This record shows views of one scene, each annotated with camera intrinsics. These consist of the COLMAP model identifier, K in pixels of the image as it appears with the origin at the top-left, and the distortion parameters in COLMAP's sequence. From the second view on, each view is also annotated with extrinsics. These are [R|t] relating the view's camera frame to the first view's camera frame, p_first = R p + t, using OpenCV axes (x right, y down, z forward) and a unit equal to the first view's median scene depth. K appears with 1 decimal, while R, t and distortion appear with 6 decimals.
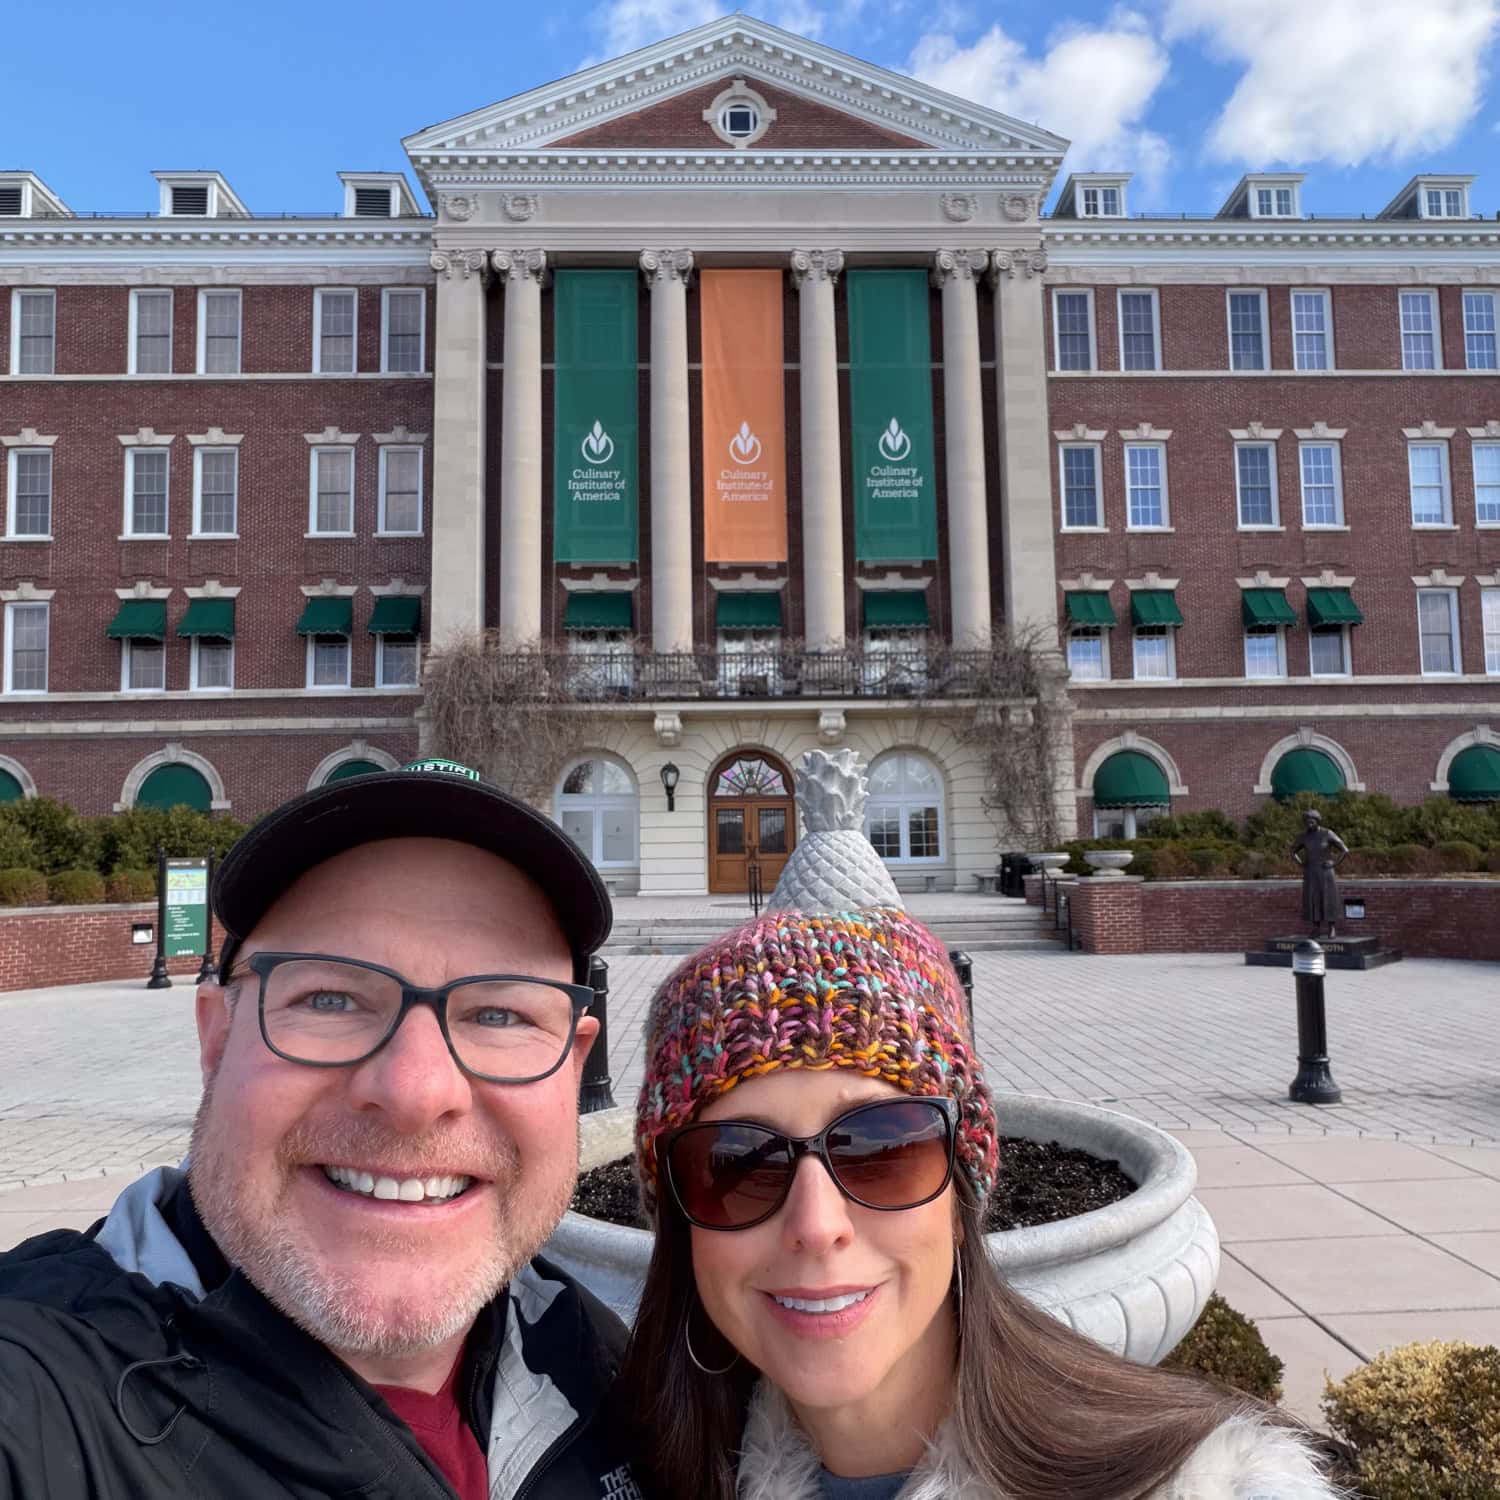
lens RADIAL K [[1118.1, 0, 750.0], [0, 1118.1, 750.0], [0, 0, 1]] dist [-0.000194, 0.221813]
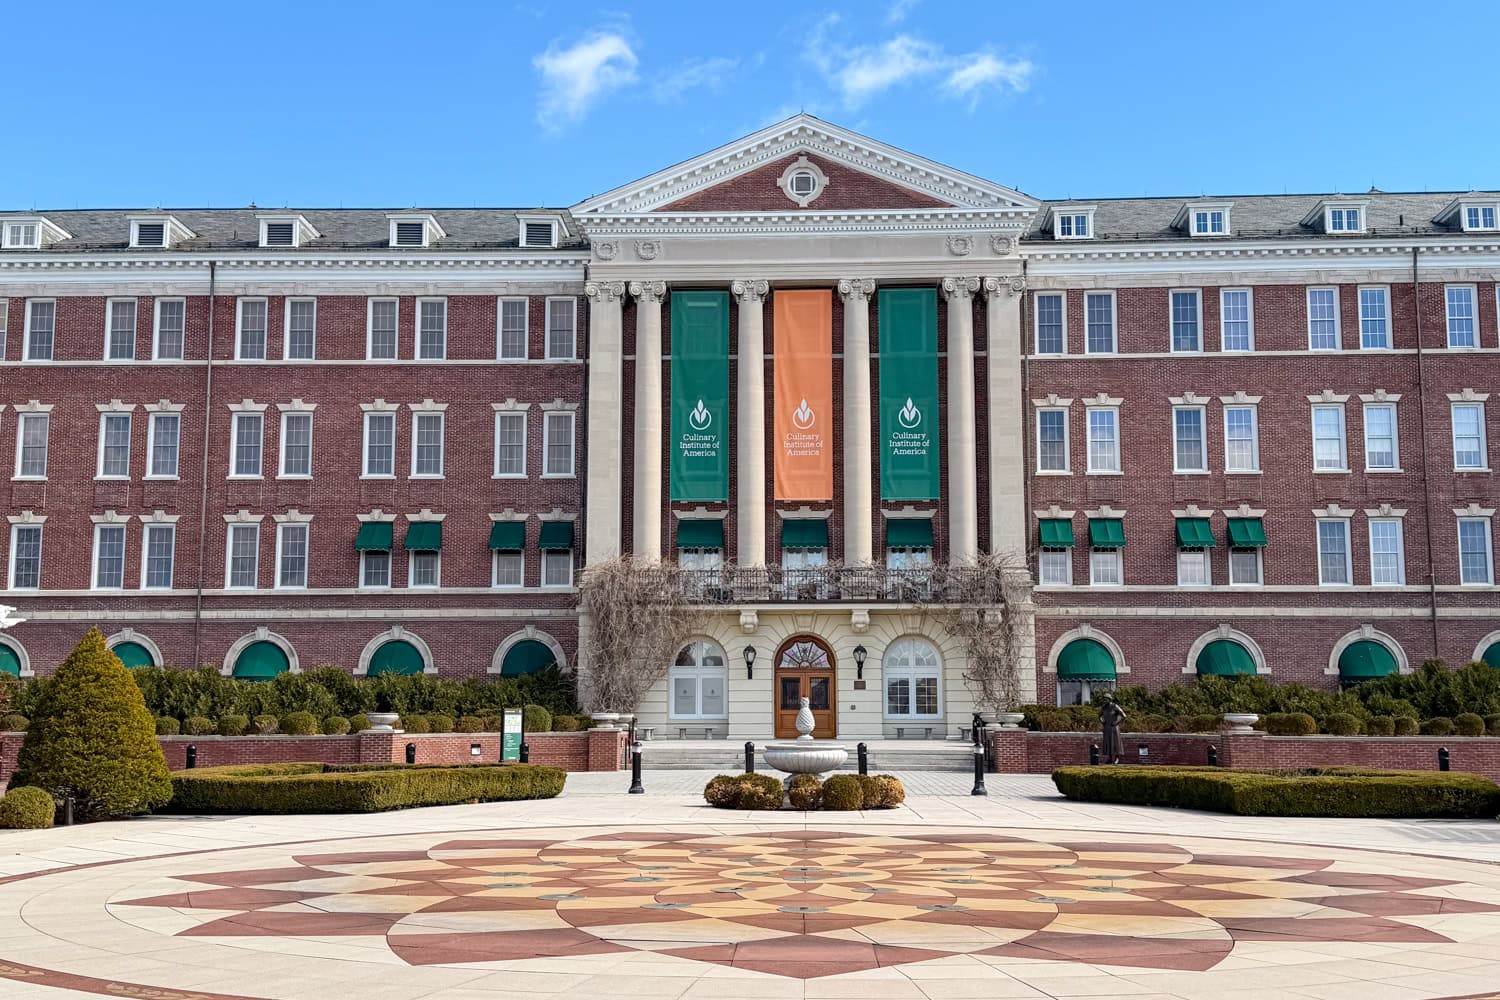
lens RADIAL K [[1610.2, 0, 758.4], [0, 1610.2, 477.8], [0, 0, 1]] dist [0.507393, -0.906169]
pose [[0.998853, 0.008077, -0.047188, 0.034862], [-0.010202, 0.998936, -0.044972, -0.100580], [0.046775, 0.045402, 0.997873, -1.019771]]
